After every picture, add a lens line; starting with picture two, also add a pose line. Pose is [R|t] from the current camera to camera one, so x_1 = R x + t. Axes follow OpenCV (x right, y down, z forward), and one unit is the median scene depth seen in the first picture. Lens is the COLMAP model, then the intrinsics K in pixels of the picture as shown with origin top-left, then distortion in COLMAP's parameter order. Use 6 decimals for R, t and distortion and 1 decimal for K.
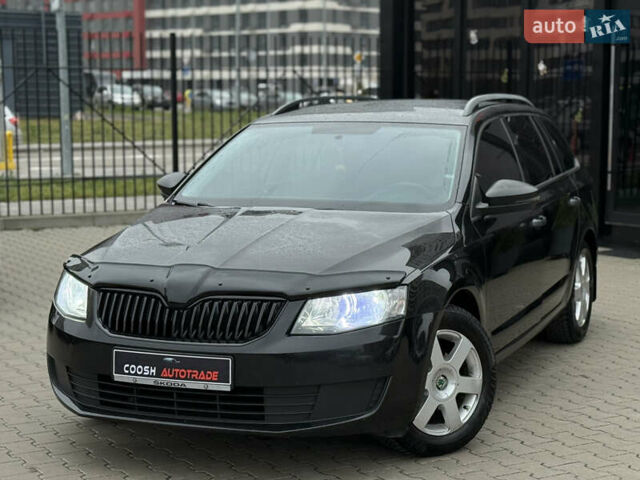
lens RADIAL K [[1325.8, 0, 320.0], [0, 1325.8, 240.0], [0, 0, 1]] dist [0.157982, -0.055297]
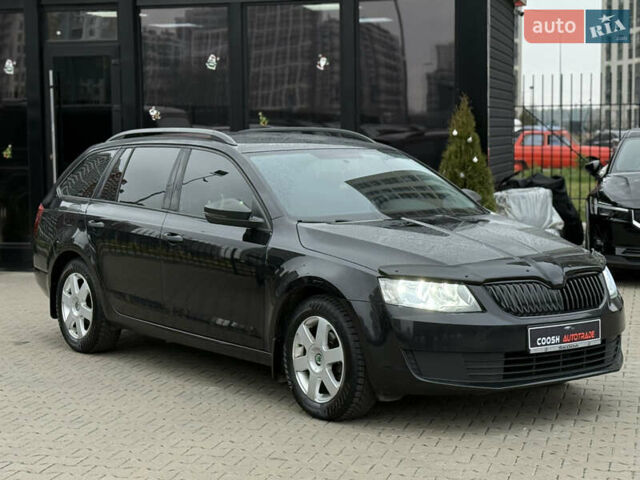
lens RADIAL K [[1325.8, 0, 320.0], [0, 1325.8, 240.0], [0, 0, 1]] dist [0.157982, -0.055297]
pose [[0.508830, -0.067232, 0.858238, -1.317094], [0.097336, 0.995046, 0.020241, -0.043316], [-0.855347, 0.073238, 0.512853, 0.530902]]
